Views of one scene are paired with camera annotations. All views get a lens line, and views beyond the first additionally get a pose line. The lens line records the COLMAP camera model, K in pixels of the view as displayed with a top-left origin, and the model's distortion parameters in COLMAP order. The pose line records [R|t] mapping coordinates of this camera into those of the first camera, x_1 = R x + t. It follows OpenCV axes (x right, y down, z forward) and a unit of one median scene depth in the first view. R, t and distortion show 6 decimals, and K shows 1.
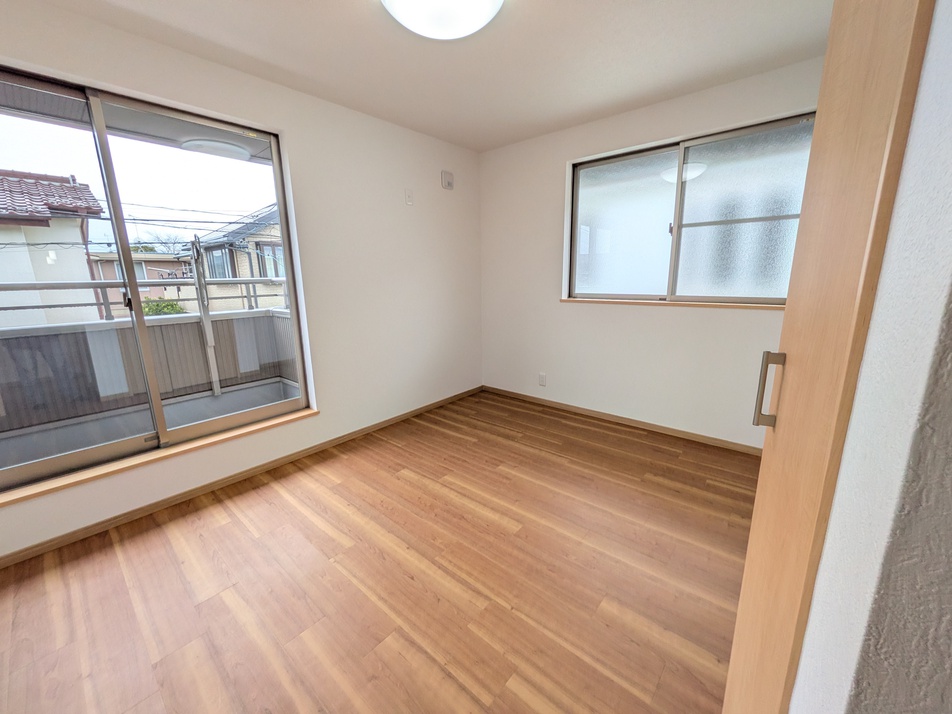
lens RADIAL K [[378.0, 0, 478.1], [0, 378.0, 353.2], [0, 0, 1]] dist [-0.001992, 0.000480]
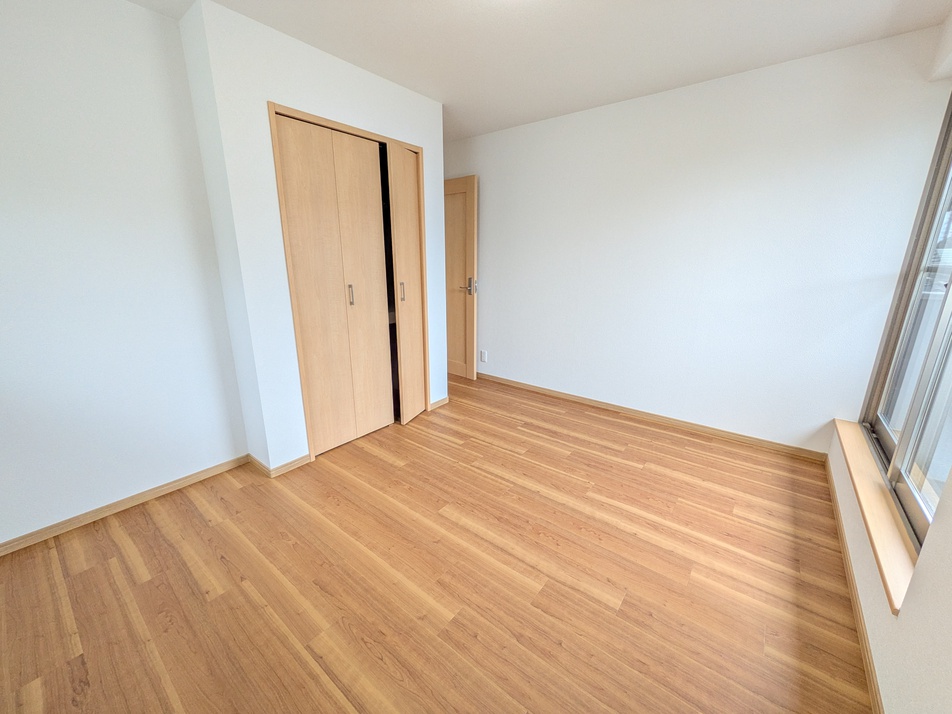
lens RADIAL K [[378.0, 0, 473.4], [0, 378.0, 358.0], [0, 0, 1]] dist [-0.001992, 0.000480]
pose [[-0.999399, 0.023296, -0.025682, 0.037070], [0.009060, 0.890385, 0.455119, -0.352410], [0.033470, 0.454612, -0.890060, 1.604813]]
